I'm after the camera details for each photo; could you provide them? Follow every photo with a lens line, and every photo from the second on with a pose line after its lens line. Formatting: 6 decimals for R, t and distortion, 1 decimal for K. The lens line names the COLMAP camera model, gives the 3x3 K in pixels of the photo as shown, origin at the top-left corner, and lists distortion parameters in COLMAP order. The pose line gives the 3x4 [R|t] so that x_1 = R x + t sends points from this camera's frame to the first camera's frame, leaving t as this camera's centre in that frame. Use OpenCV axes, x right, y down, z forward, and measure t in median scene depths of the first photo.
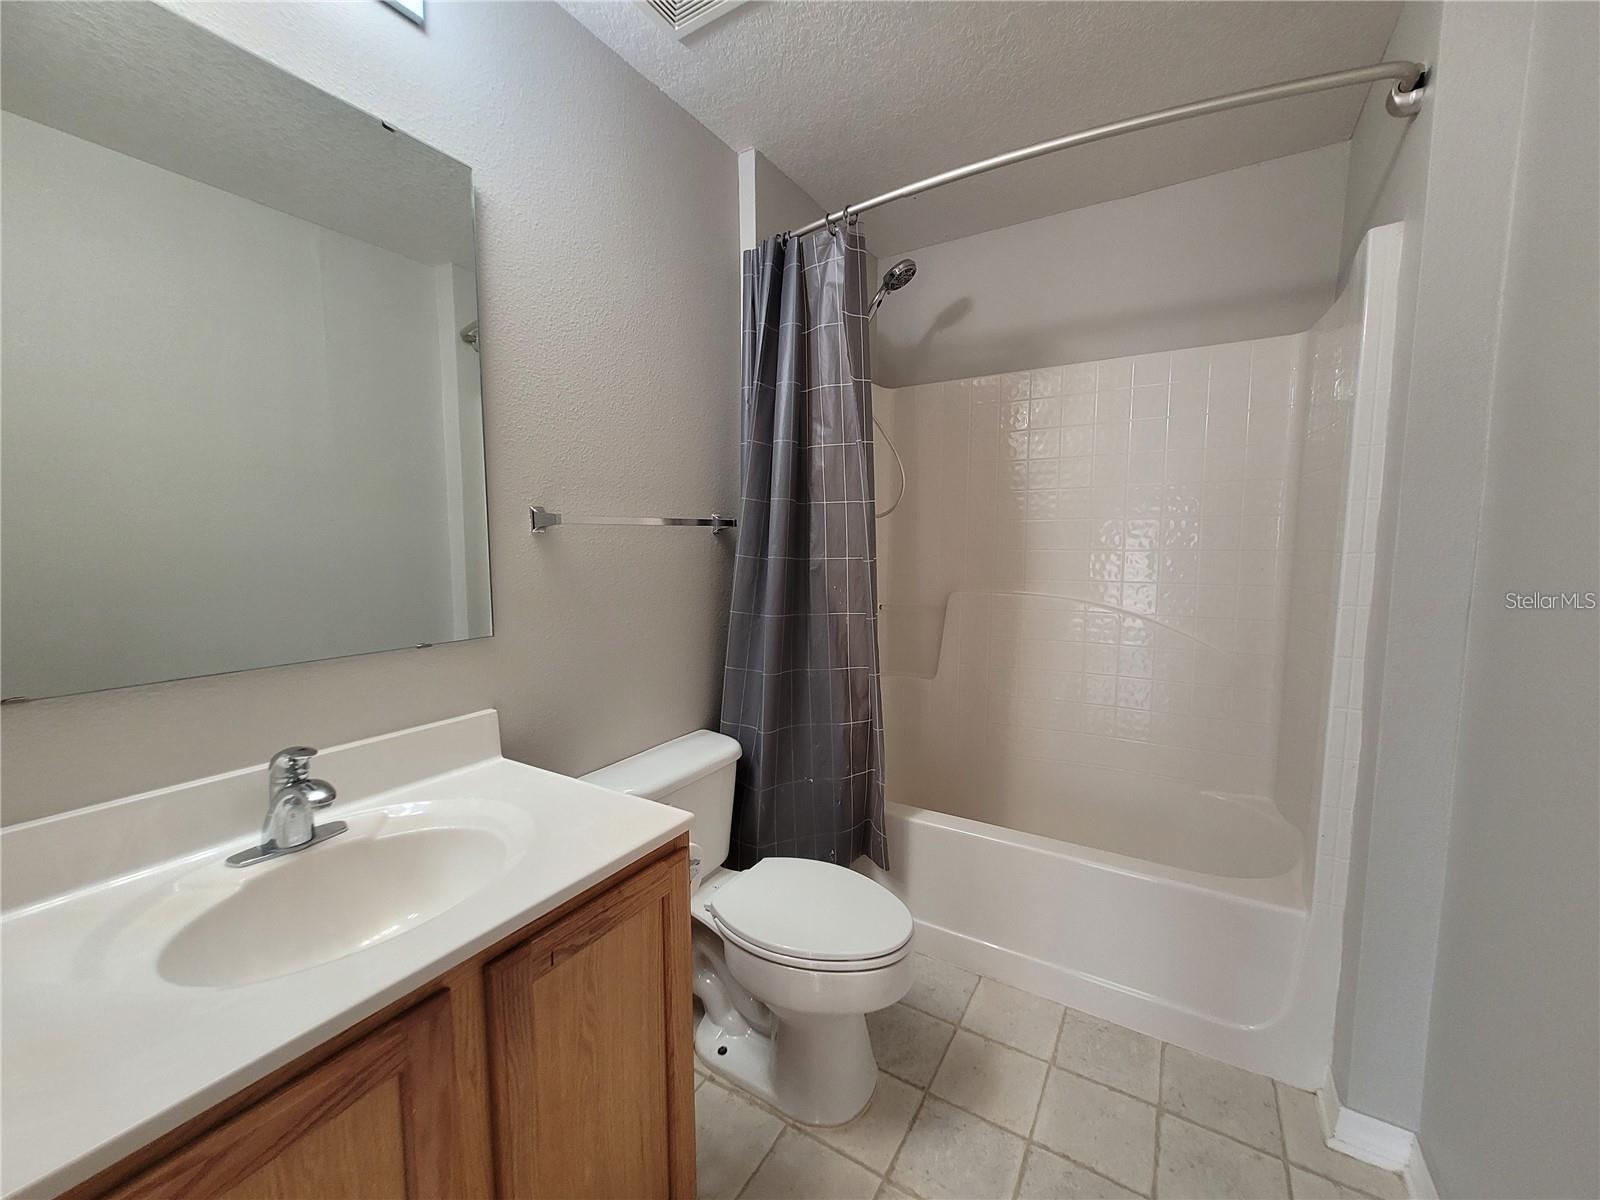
lens RADIAL K [[624.5, 0, 804.4], [0, 624.5, 600.6], [0, 0, 1]] dist [0.000710, 0.000126]
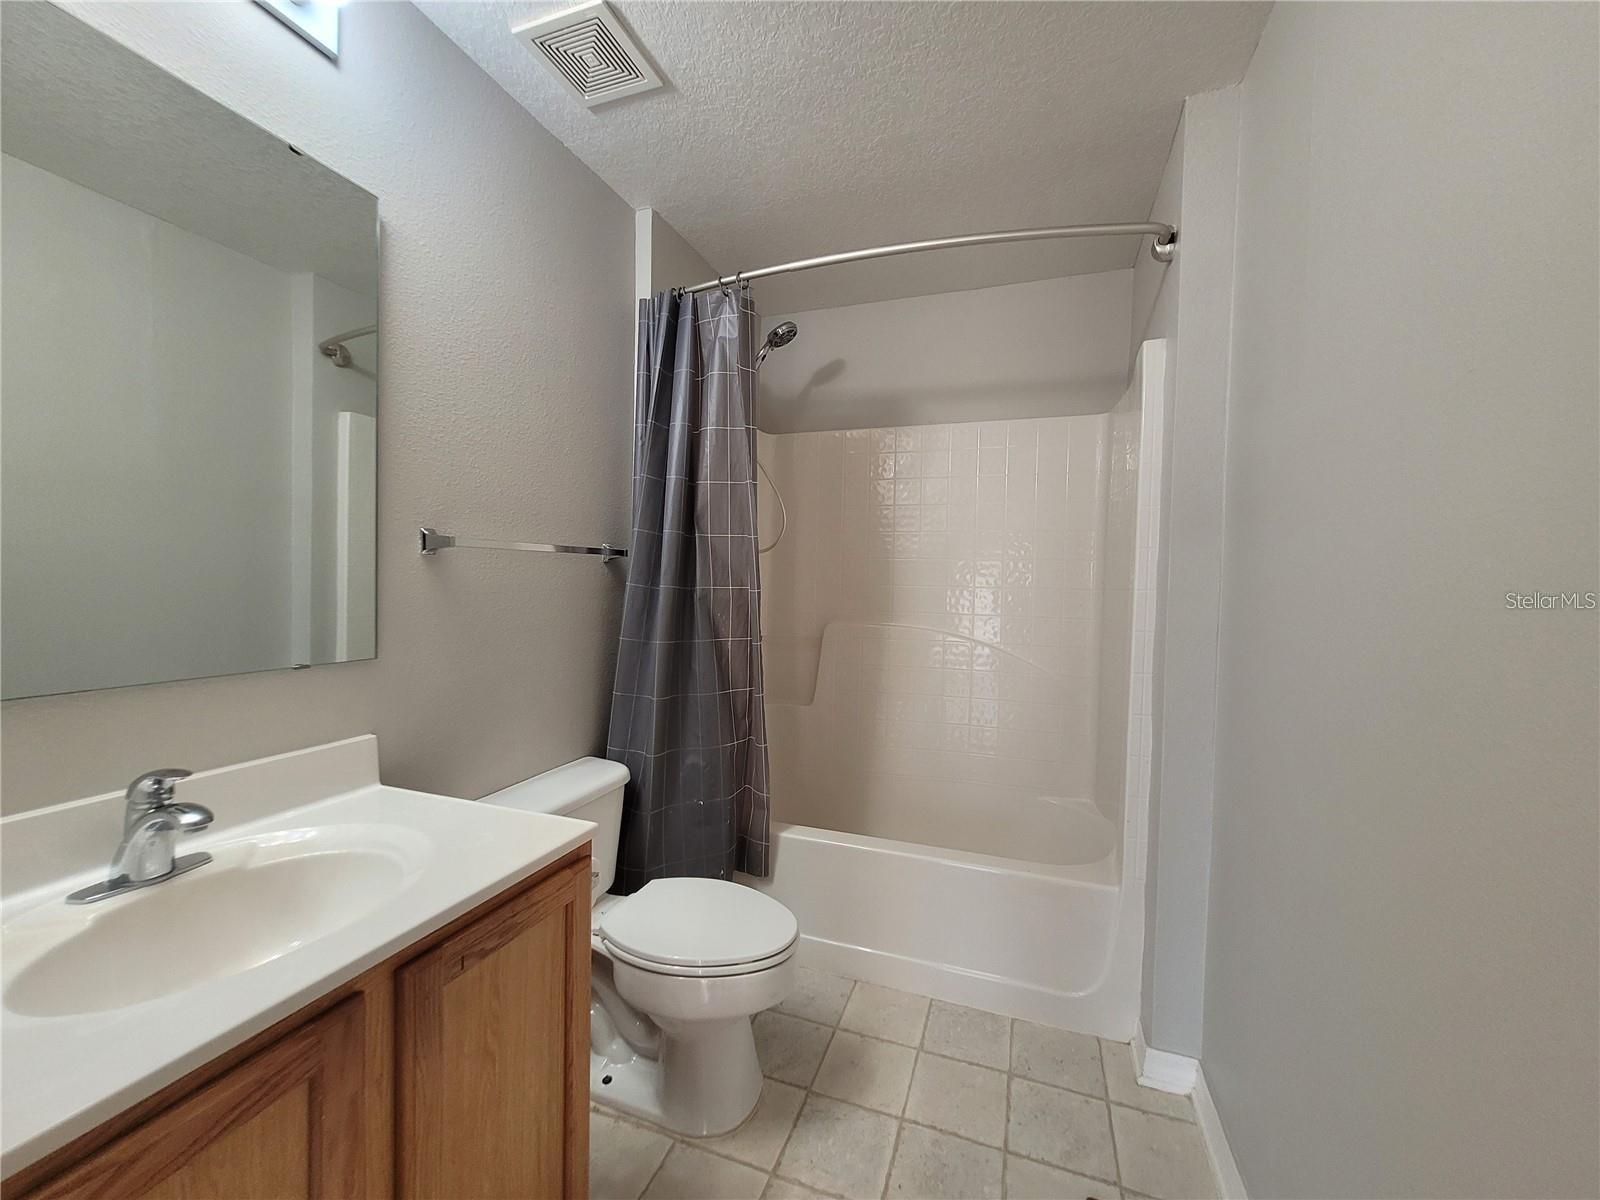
lens RADIAL K [[624.5, 0, 804.4], [0, 624.5, 600.6], [0, 0, 1]] dist [0.000710, 0.000126]
pose [[0.979087, 0.014132, 0.202950, -0.041745], [-0.001570, 0.998080, -0.061922, 0.025179], [-0.203435, 0.060308, 0.977229, -0.089583]]
